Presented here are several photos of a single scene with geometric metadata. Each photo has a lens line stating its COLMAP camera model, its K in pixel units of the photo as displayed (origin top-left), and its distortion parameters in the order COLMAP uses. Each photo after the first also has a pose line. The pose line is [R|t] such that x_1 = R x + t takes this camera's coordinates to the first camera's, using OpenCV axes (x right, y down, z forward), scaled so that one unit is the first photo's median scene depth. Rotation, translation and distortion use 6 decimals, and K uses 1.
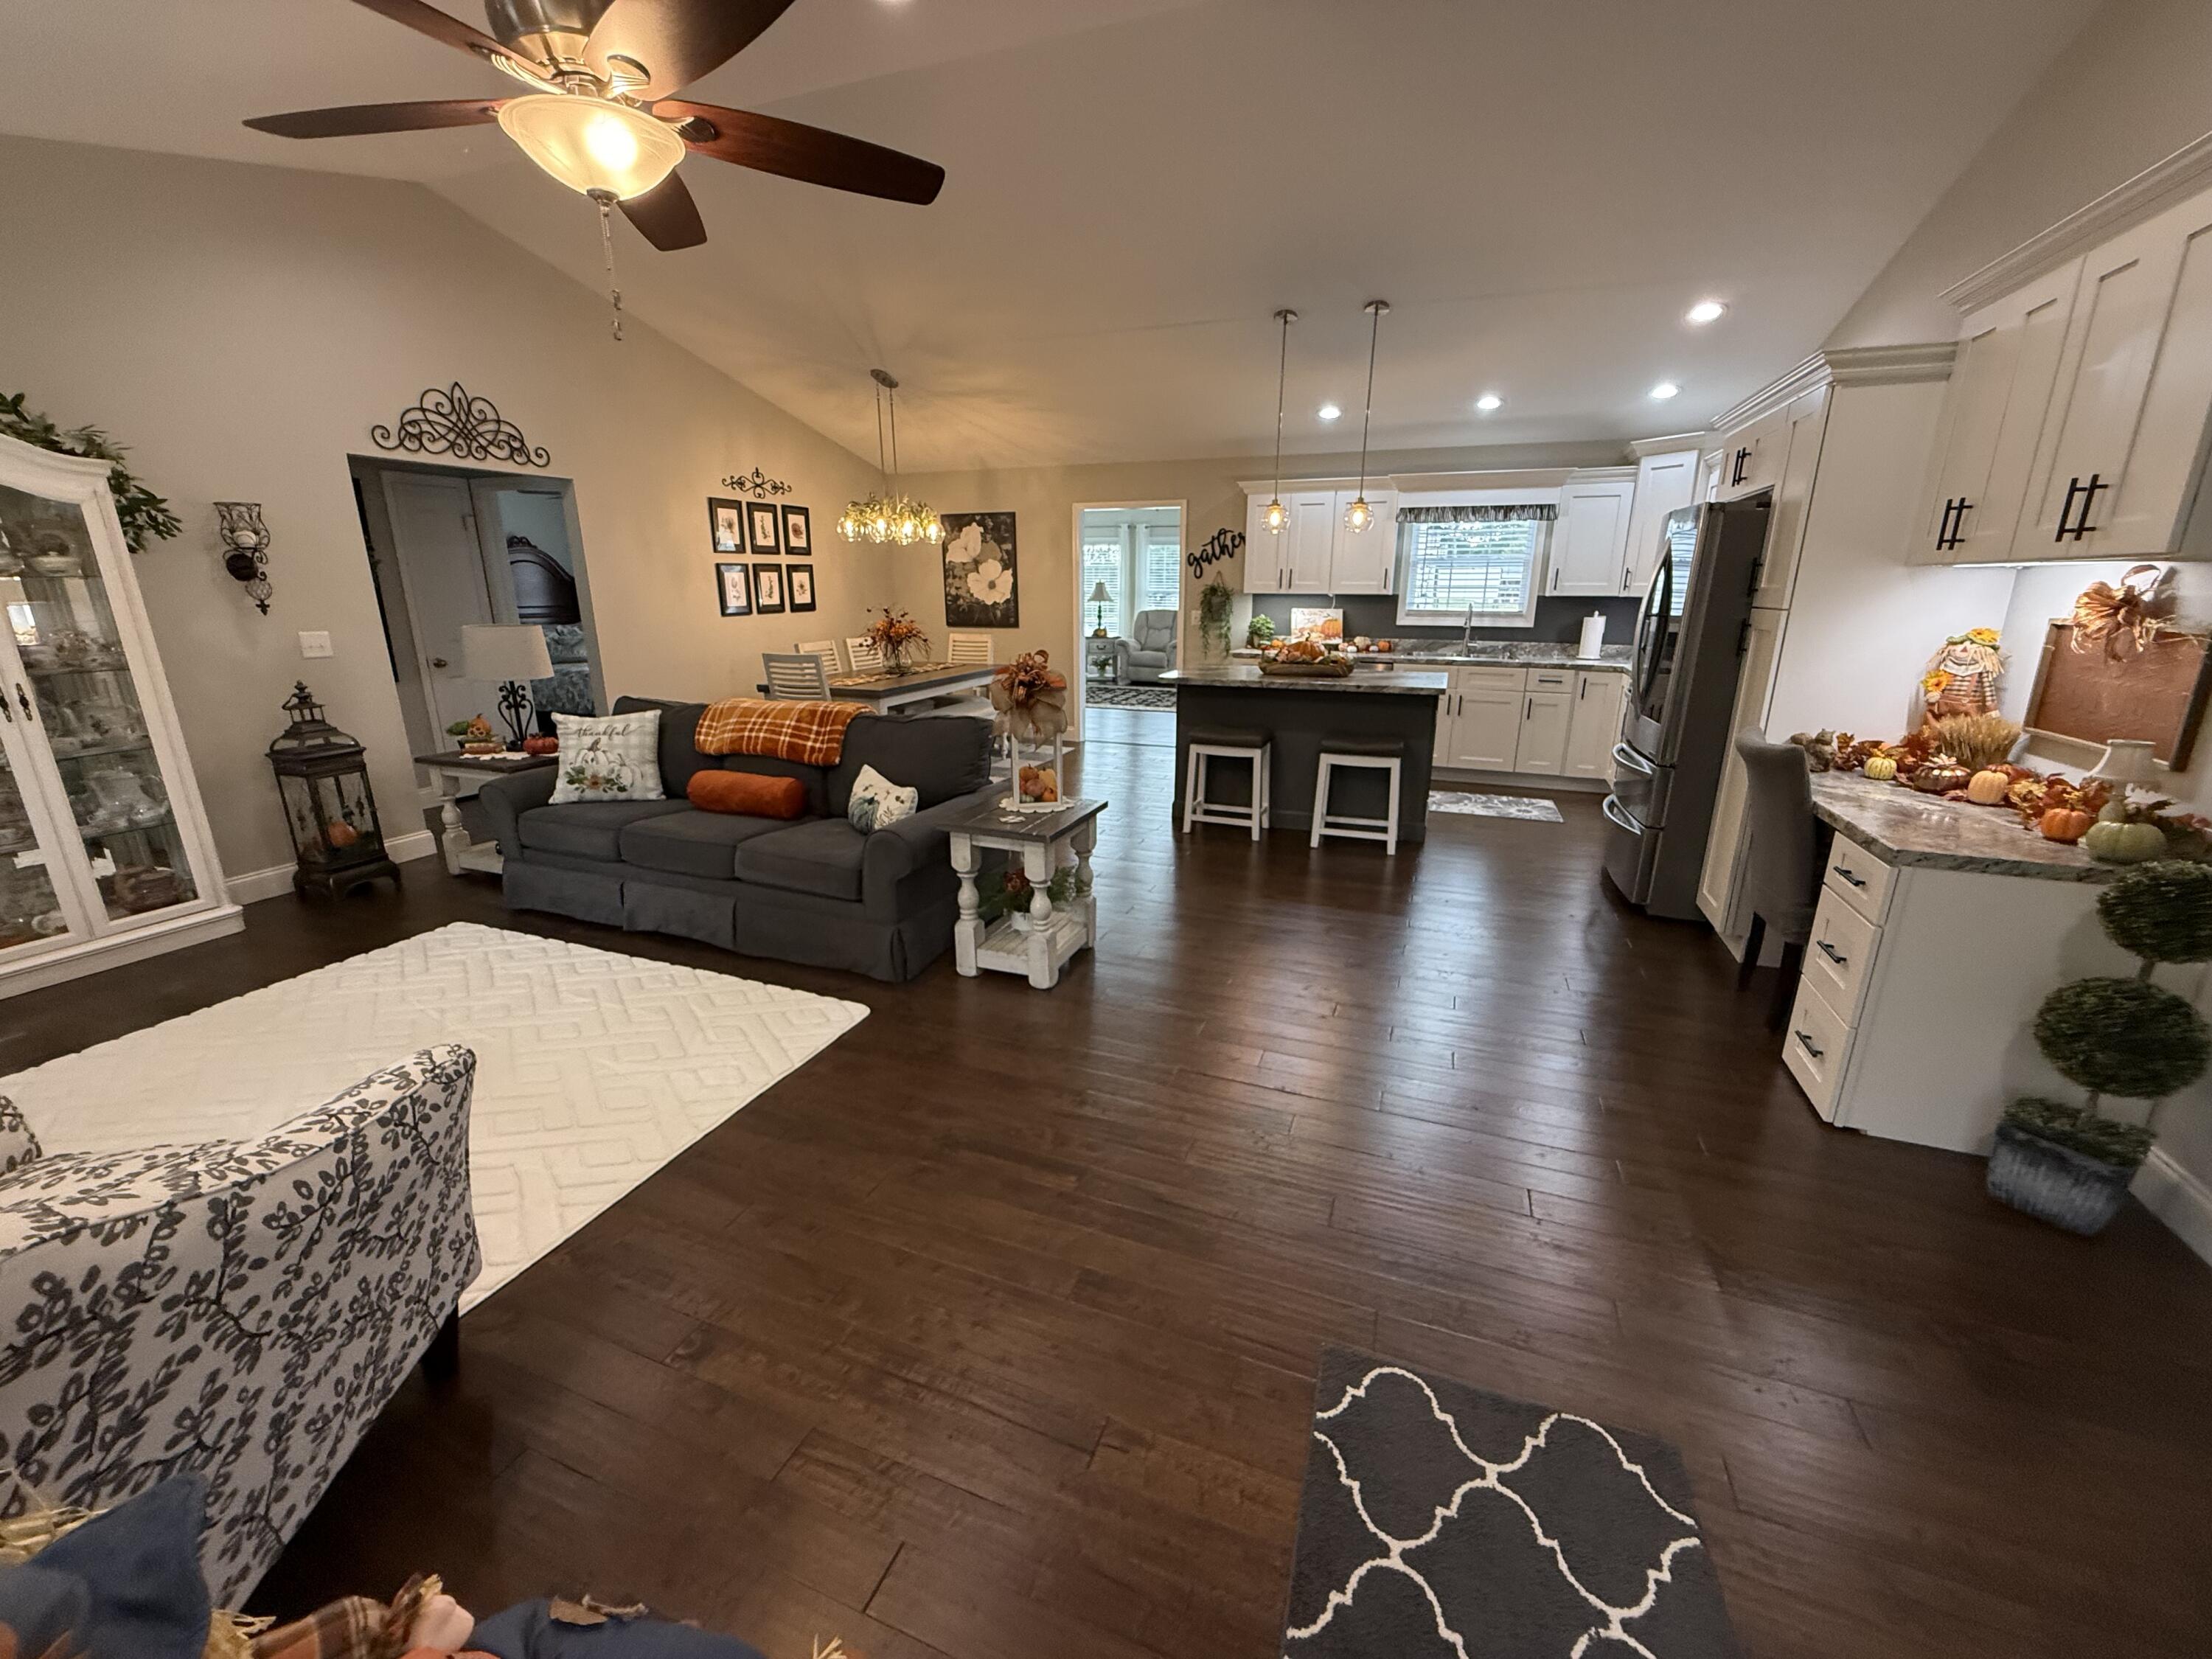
lens RADIAL K [[884.5, 0, 1108.6], [0, 884.5, 824.2], [0, 0, 1]] dist [0.002429, -0.000919]
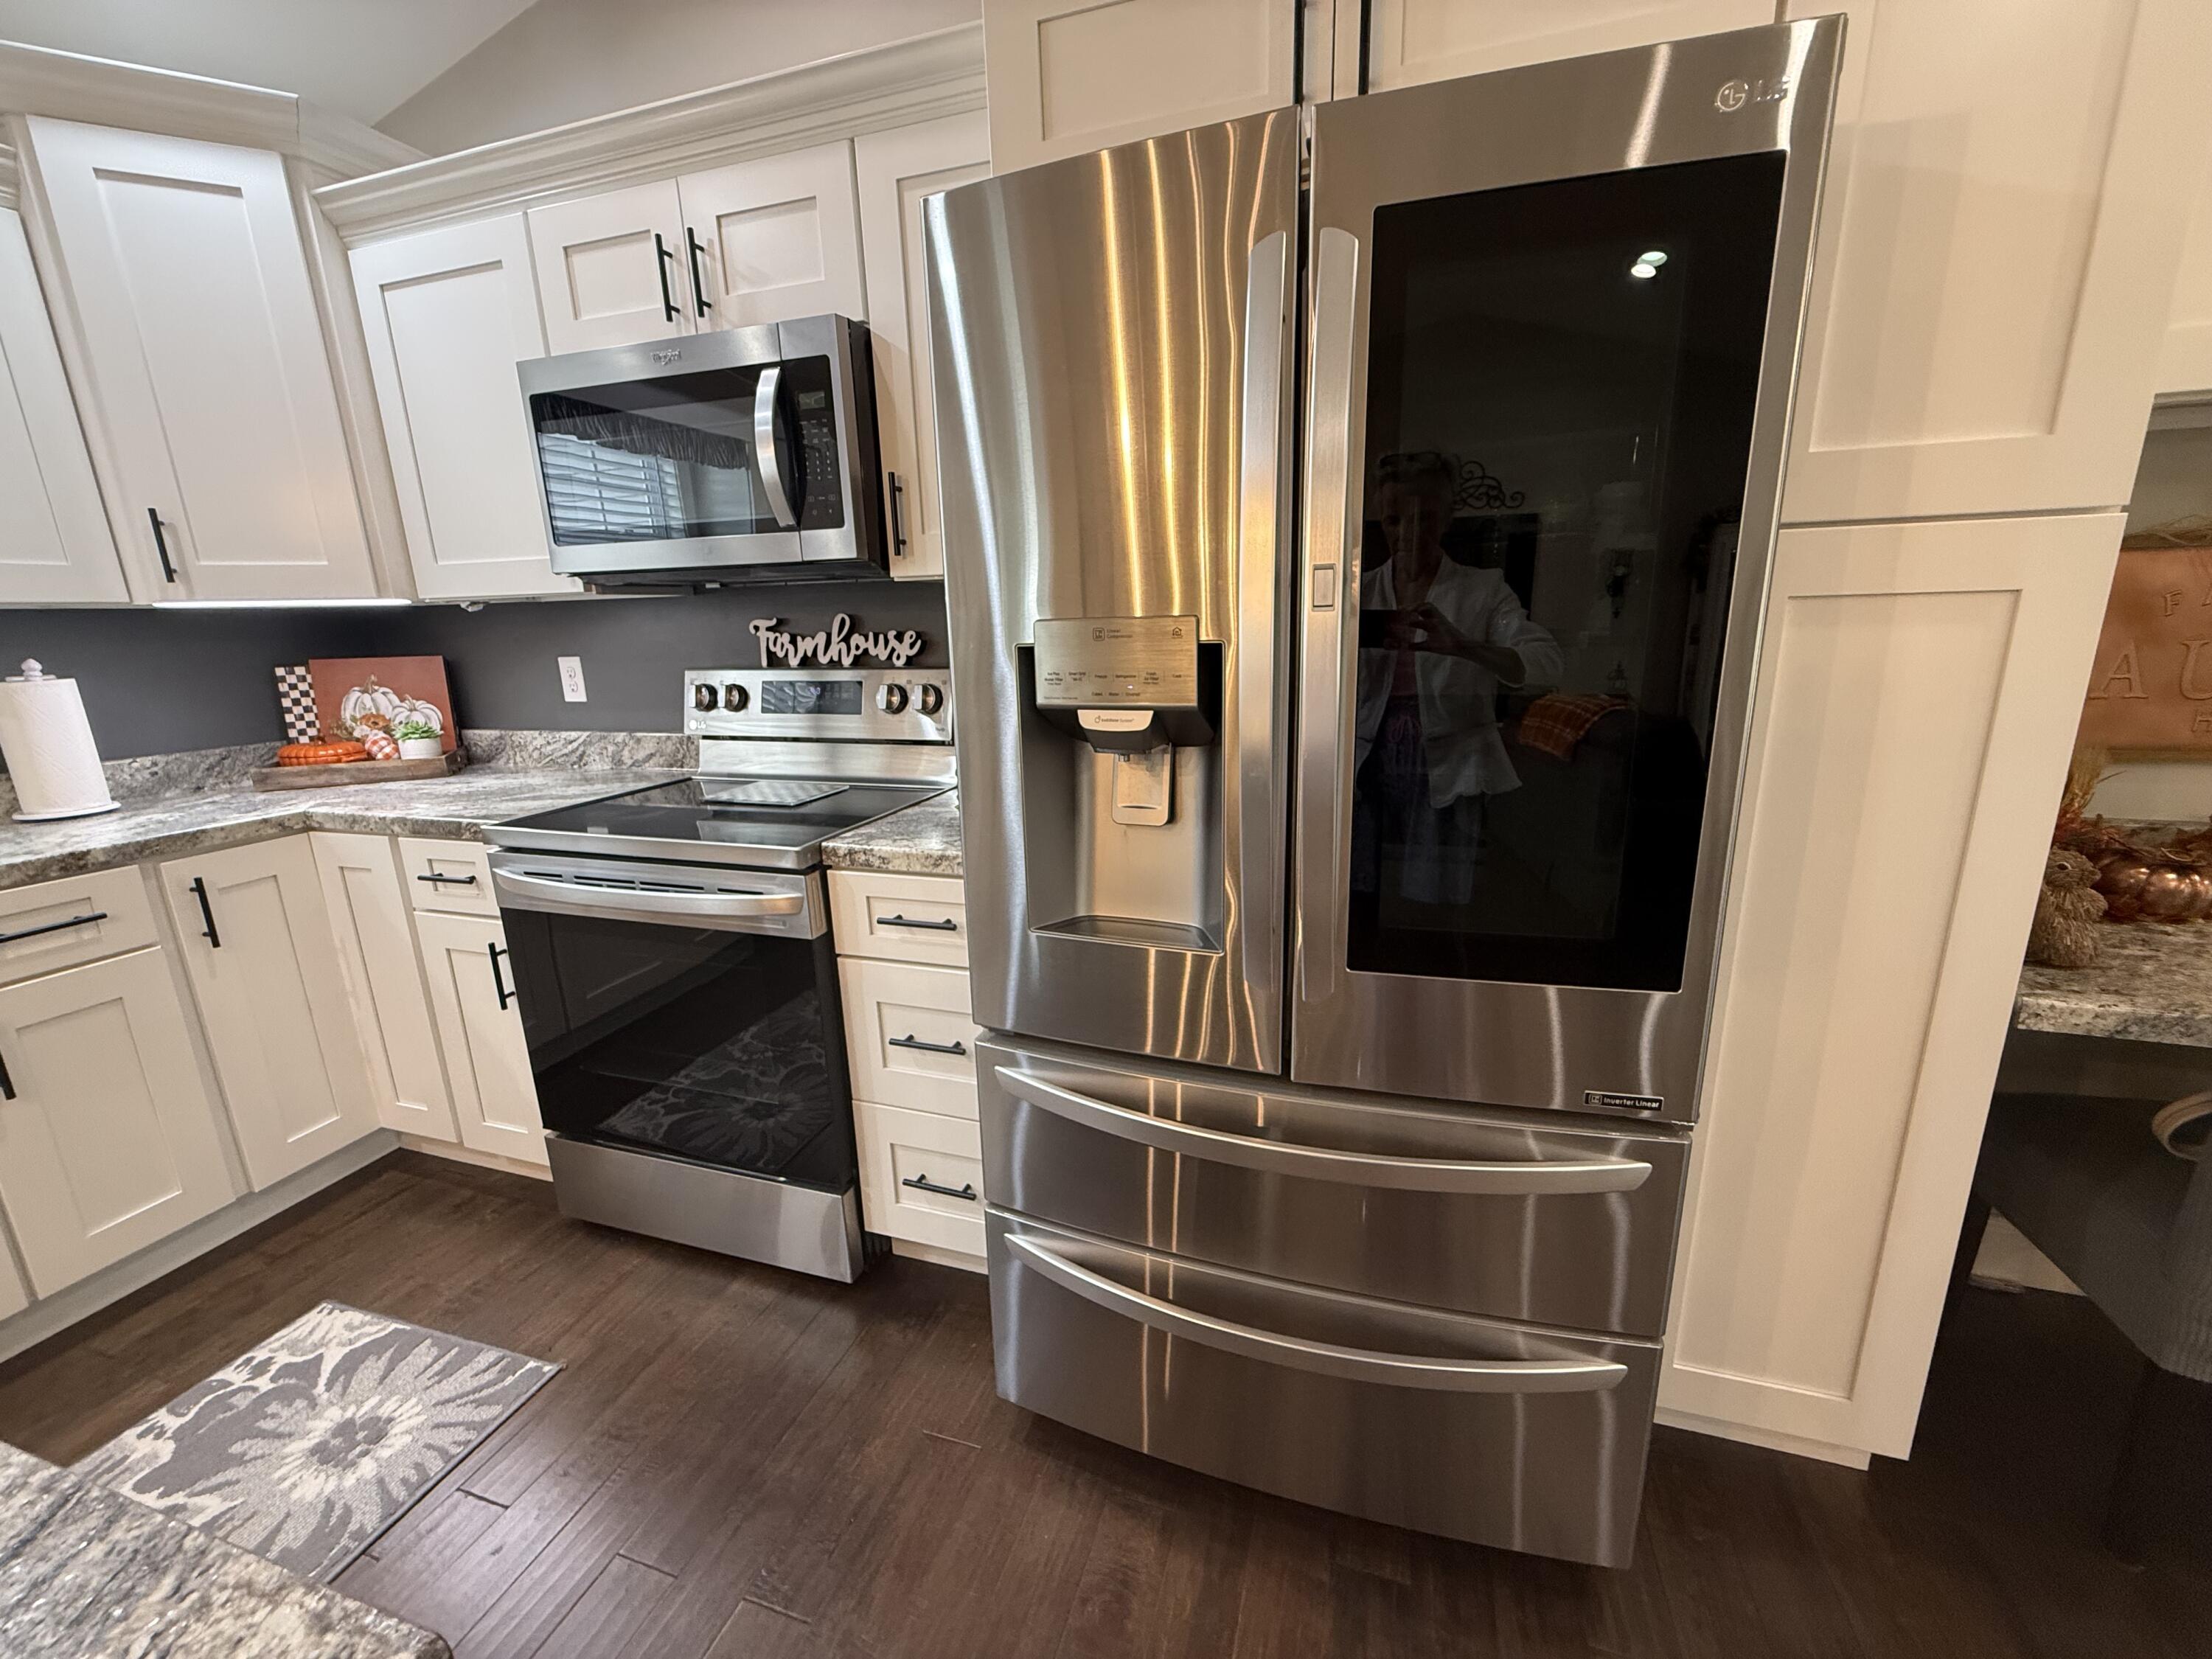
lens RADIAL K [[884.5, 0, 1104.3], [0, 884.5, 826.4], [0, 0, 1]] dist [0.002429, -0.000919]
pose [[-0.050145, -0.235878, 0.970488, 0.290051], [0.291120, 0.926062, 0.240122, -0.194020], [-0.955371, 0.294569, 0.022232, 0.831781]]
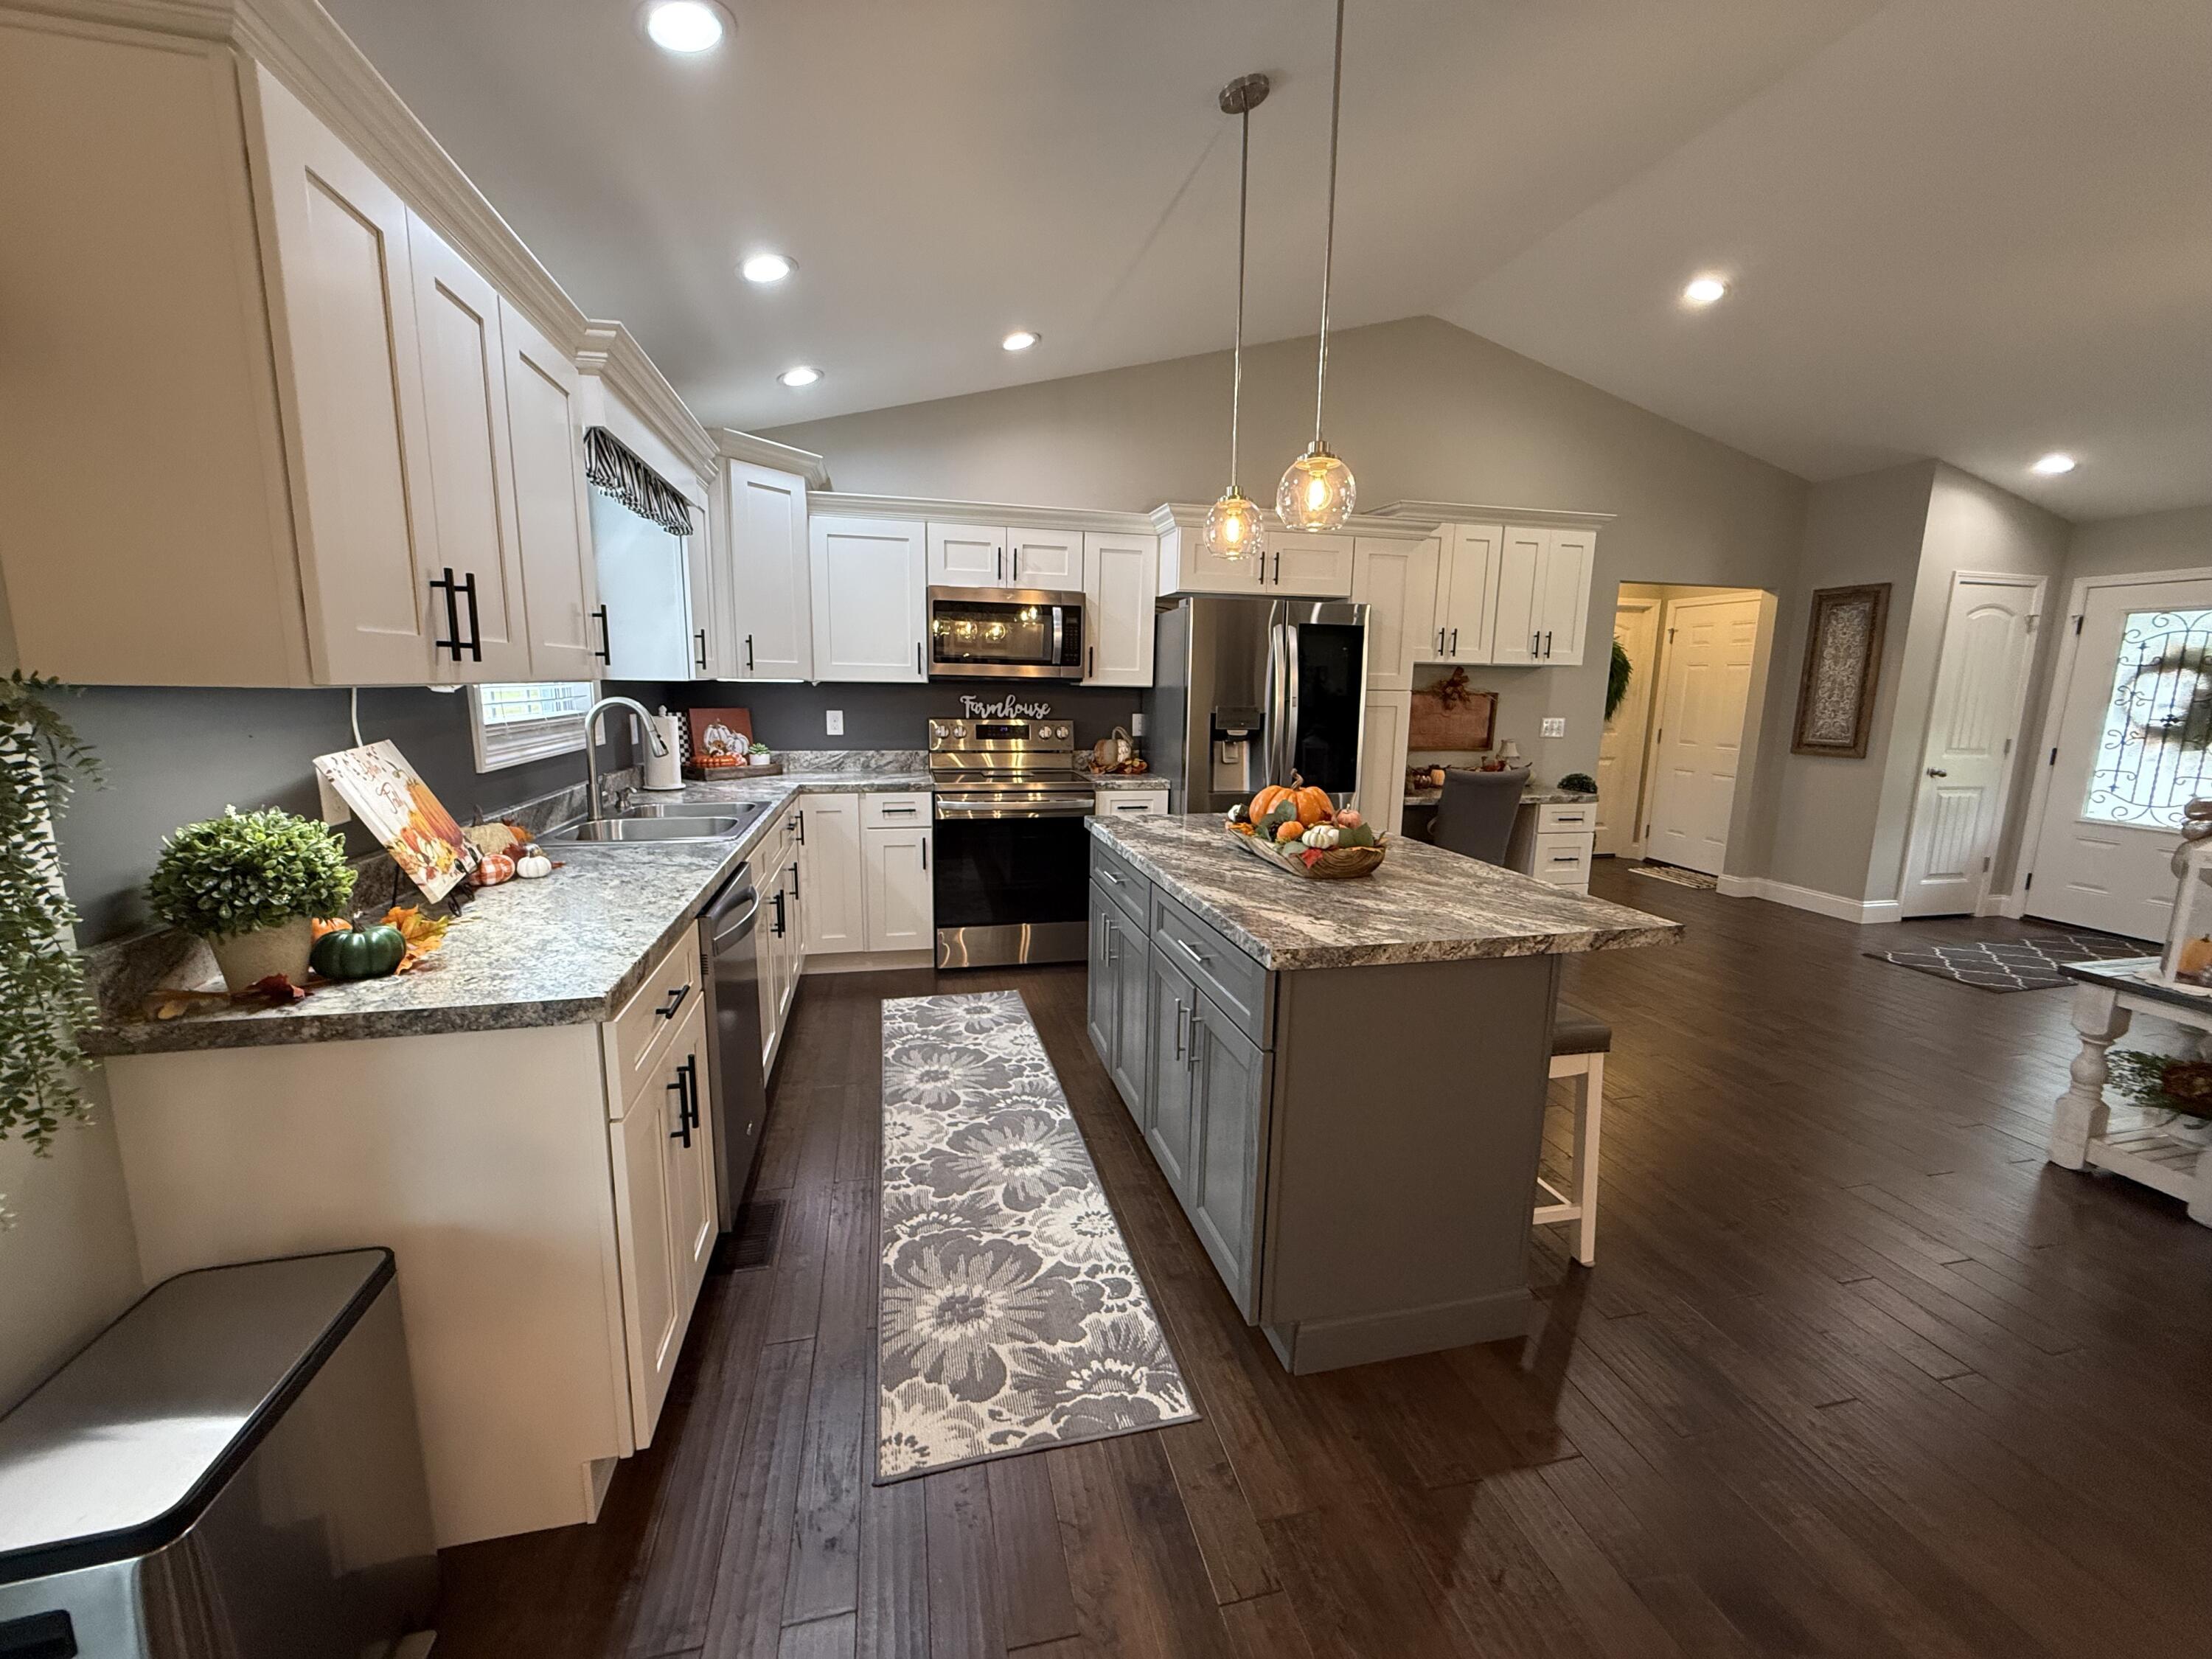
lens RADIAL K [[884.5, 0, 1104.6], [0, 884.5, 826.8], [0, 0, 1]] dist [0.002429, -0.000919]
pose [[-0.563971, -0.148930, 0.812254, -0.092953], [0.199993, 0.929689, 0.309323, -0.357451], [-0.801211, 0.336894, -0.494533, 1.344014]]
